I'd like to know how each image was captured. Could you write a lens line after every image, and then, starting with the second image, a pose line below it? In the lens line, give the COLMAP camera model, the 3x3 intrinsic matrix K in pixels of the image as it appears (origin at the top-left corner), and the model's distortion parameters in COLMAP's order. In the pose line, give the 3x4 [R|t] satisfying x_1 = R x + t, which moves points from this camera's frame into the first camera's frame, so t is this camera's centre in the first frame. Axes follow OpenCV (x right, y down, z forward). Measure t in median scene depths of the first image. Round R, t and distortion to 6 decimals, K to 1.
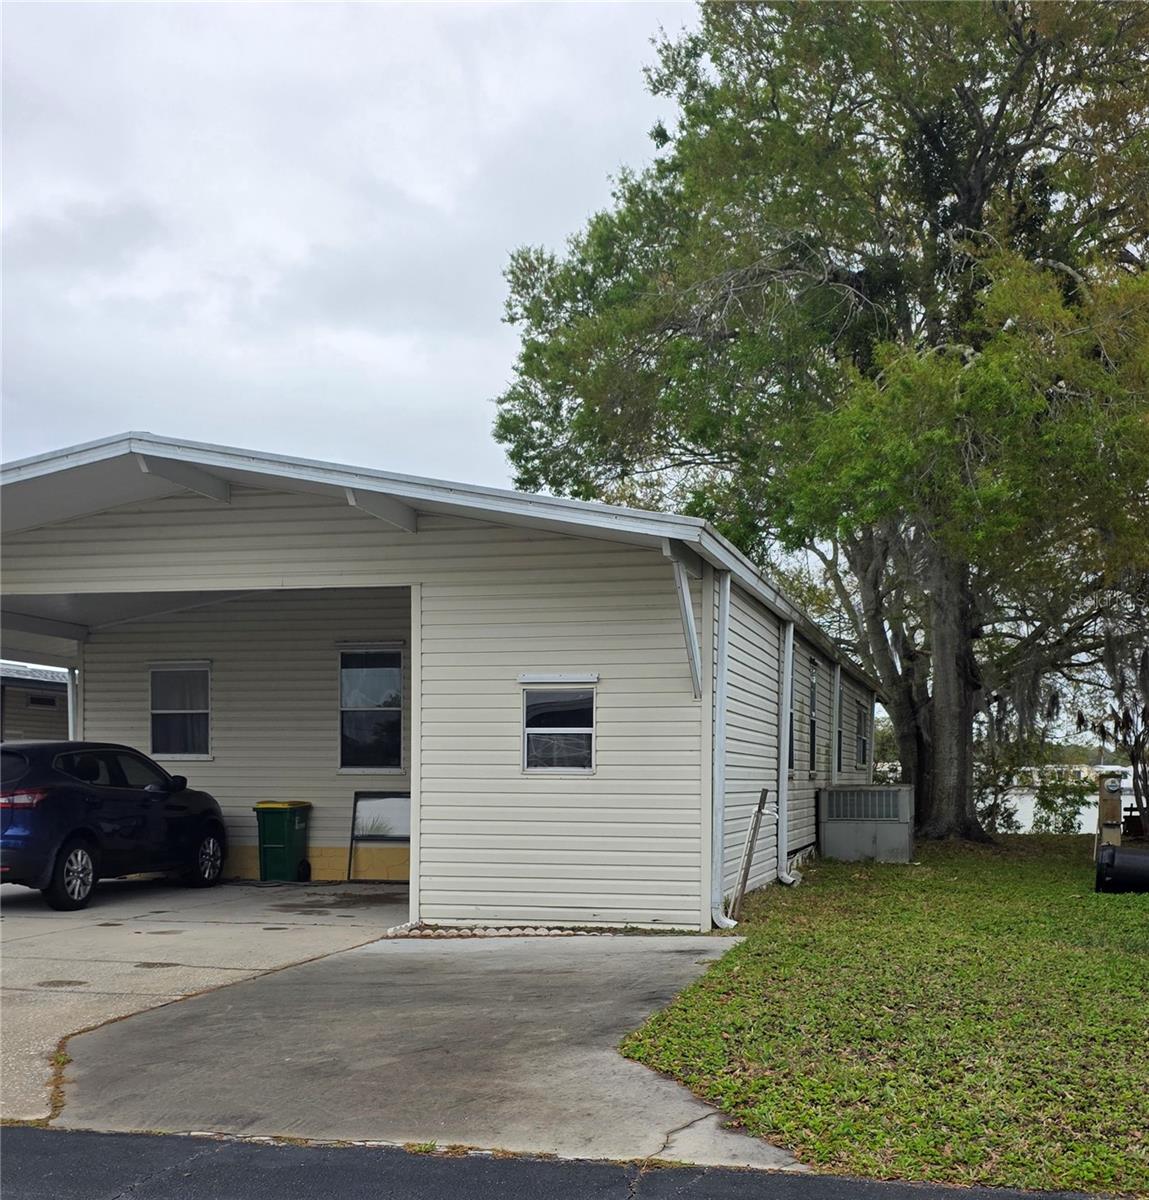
lens RADIAL K [[1573.4, 0, 574.1], [0, 1573.4, 575.8], [0, 0, 1]] dist [0.071411, 0.012418]
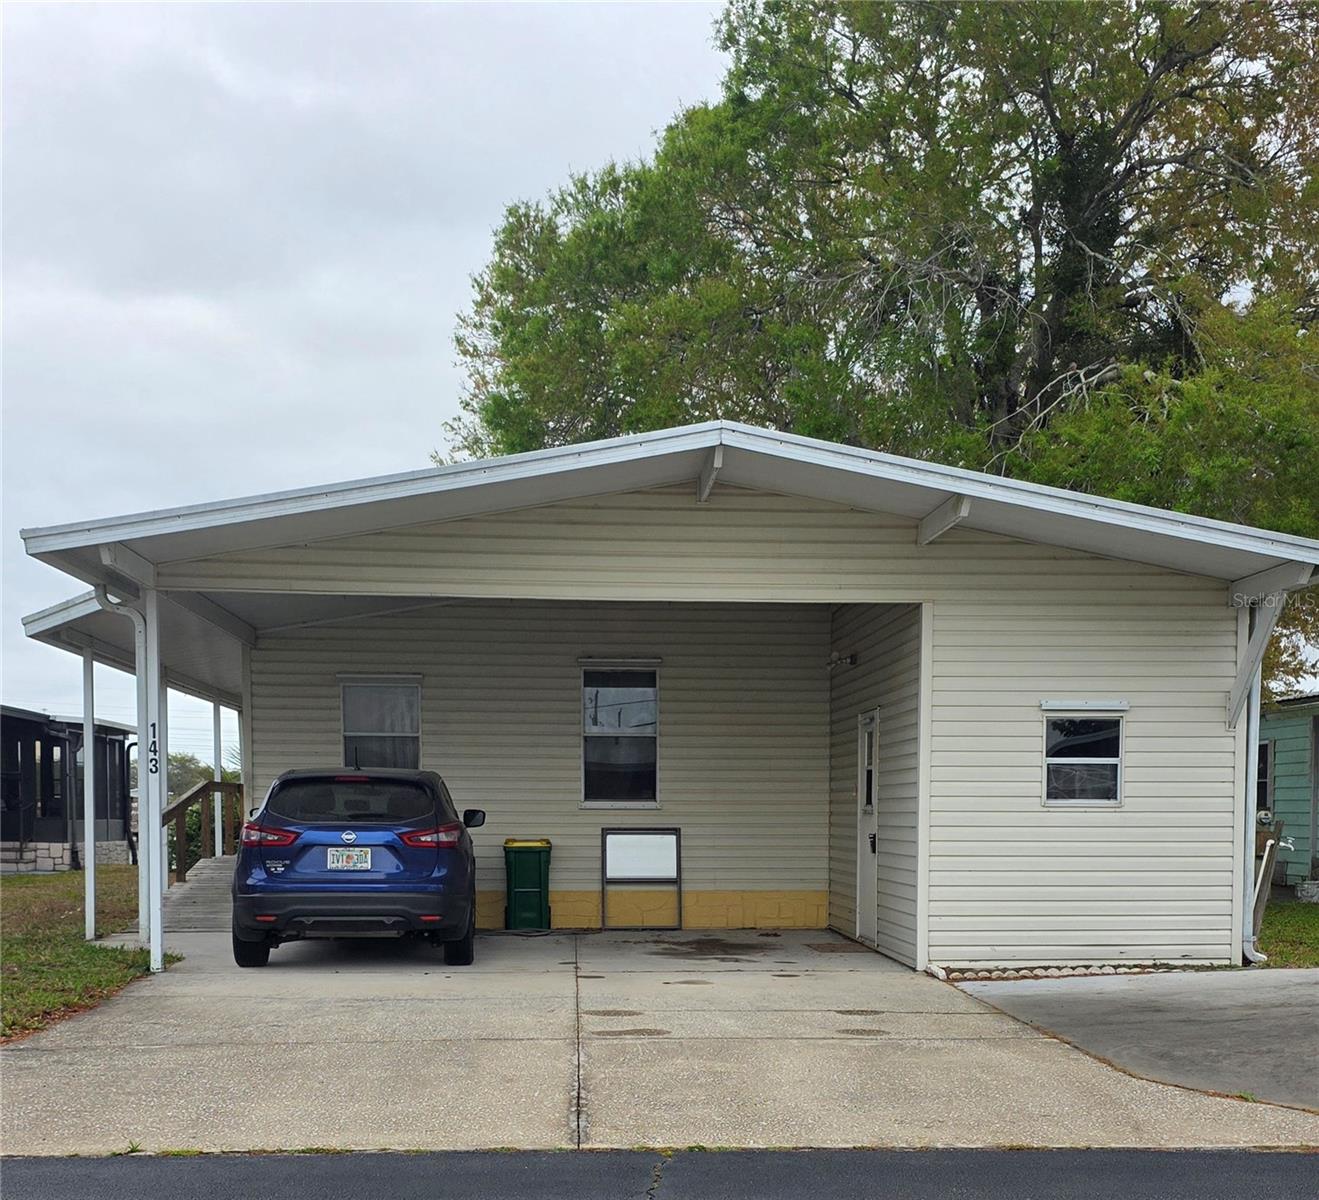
lens RADIAL K [[1839.9, 0, 659.5], [0, 1839.9, 600.0], [0, 0, 1]] dist [-0.018912, 0.027450]
pose [[0.954996, 0.032100, 0.294877, -0.579081], [-0.035394, 0.999356, 0.005839, 0.004119], [-0.294499, -0.016013, 0.955517, 0.019040]]
